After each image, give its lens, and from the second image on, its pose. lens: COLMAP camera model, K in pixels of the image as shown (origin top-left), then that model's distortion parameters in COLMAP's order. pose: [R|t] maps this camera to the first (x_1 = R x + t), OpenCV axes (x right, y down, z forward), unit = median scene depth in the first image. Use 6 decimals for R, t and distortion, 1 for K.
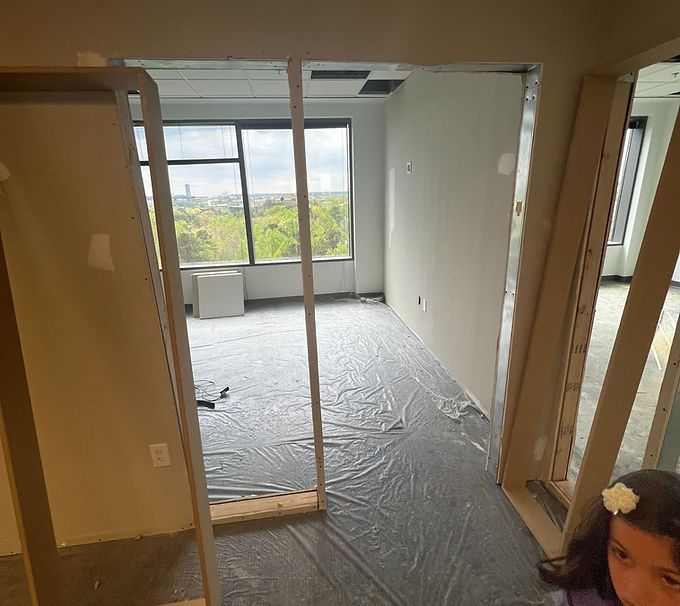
lens RADIAL K [[364.4, 0, 340.6], [0, 364.4, 301.2], [0, 0, 1]] dist [0.004845, -0.000267]
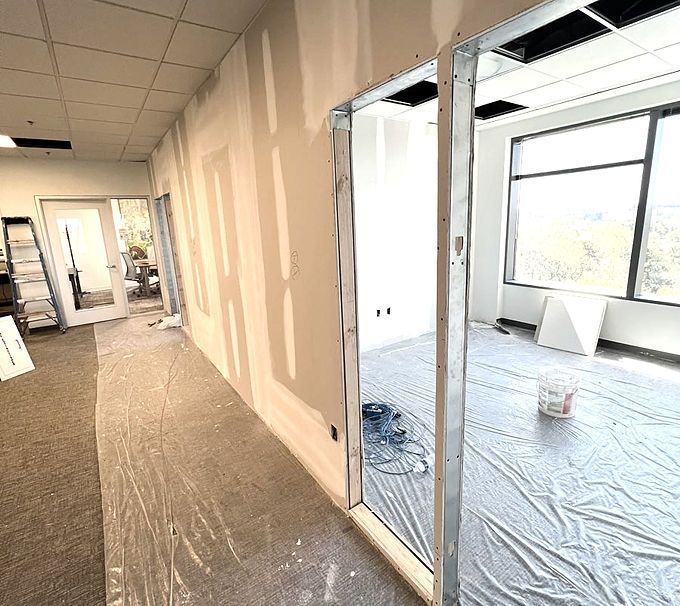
lens RADIAL K [[364.4, 0, 343.0], [0, 364.4, 300.3], [0, 0, 1]] dist [0.004845, -0.000267]
pose [[0.449994, 0.209524, -0.868104, 0.152915], [-0.232616, 0.966031, 0.112580, -0.044793], [0.862204, 0.151275, 0.483447, 0.131805]]
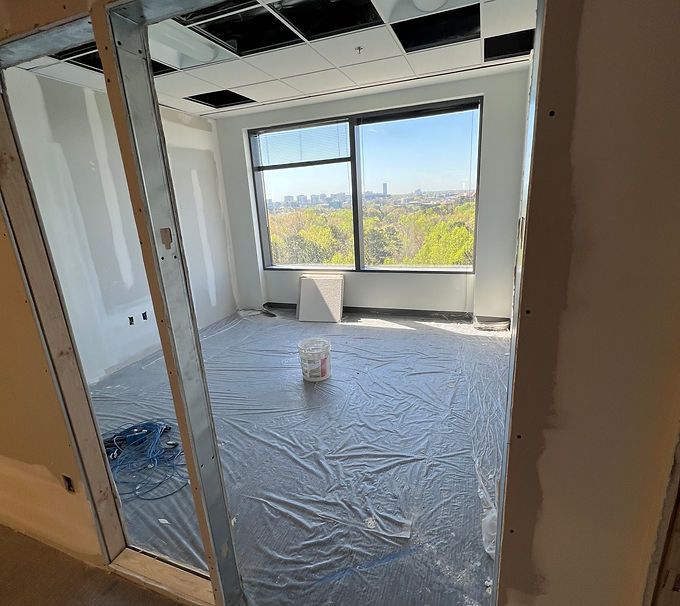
lens RADIAL K [[364.4, 0, 341.4], [0, 364.4, 300.0], [0, 0, 1]] dist [0.004845, -0.000267]
pose [[0.878973, 0.113504, -0.463166, 0.168055], [-0.111330, 0.993264, 0.032133, -0.051895], [0.463693, 0.023320, 0.885689, 0.162134]]
